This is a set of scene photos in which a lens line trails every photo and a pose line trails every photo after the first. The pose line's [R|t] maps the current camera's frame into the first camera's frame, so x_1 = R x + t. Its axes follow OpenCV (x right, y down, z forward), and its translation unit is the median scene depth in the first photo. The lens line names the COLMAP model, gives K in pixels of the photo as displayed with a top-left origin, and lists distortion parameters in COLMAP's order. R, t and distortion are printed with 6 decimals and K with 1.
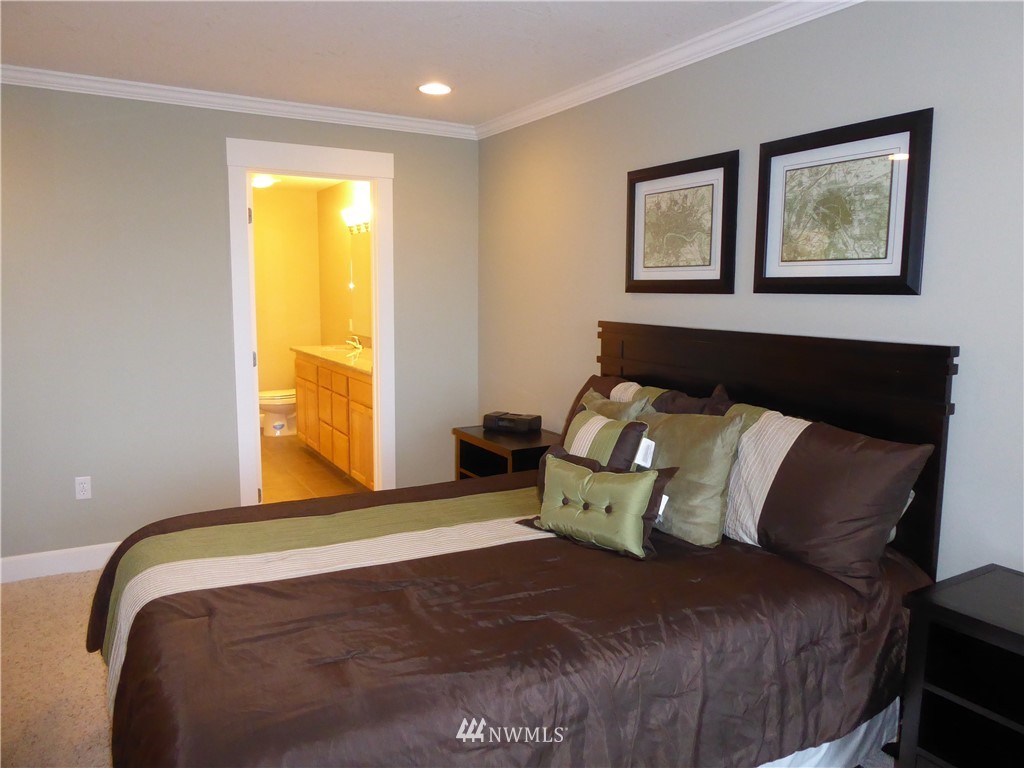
lens RADIAL K [[723.8, 0, 512.5], [0, 723.8, 382.9], [0, 0, 1]] dist [-0.027523, 0.010940]
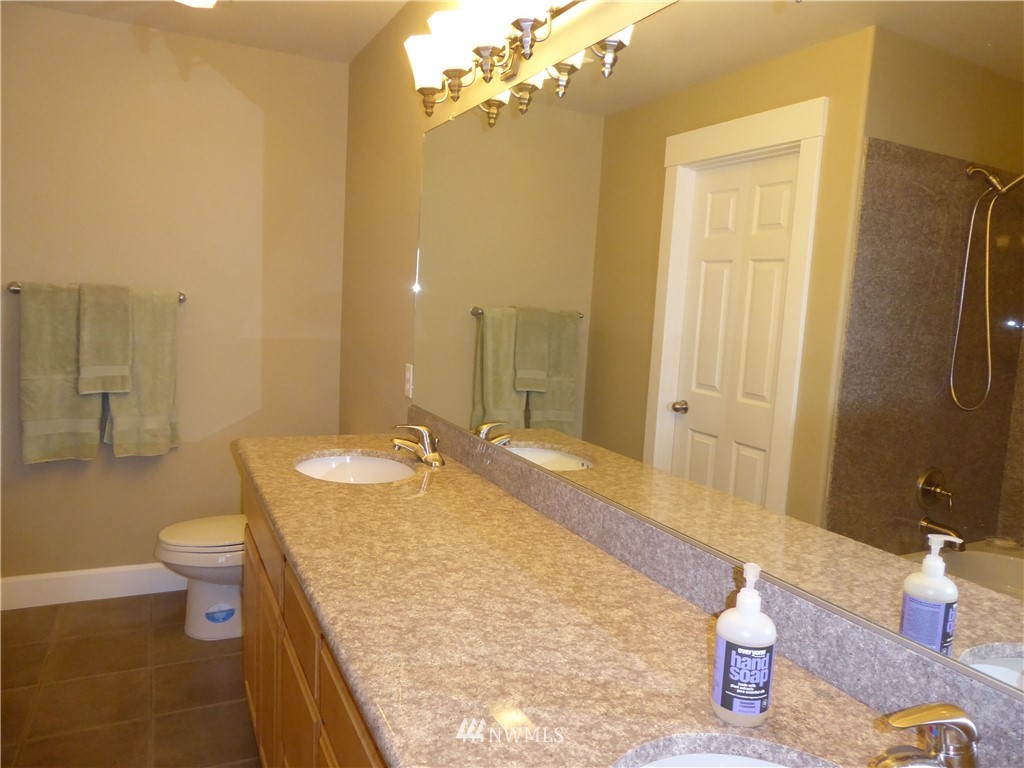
lens RADIAL K [[723.8, 0, 511.8], [0, 723.8, 384.6], [0, 0, 1]] dist [-0.027523, 0.010940]
pose [[0.995234, 0.056027, -0.079817, -0.136241], [-0.057580, 0.998191, -0.017294, -0.071272], [0.078703, 0.021807, 0.996660, 0.608340]]
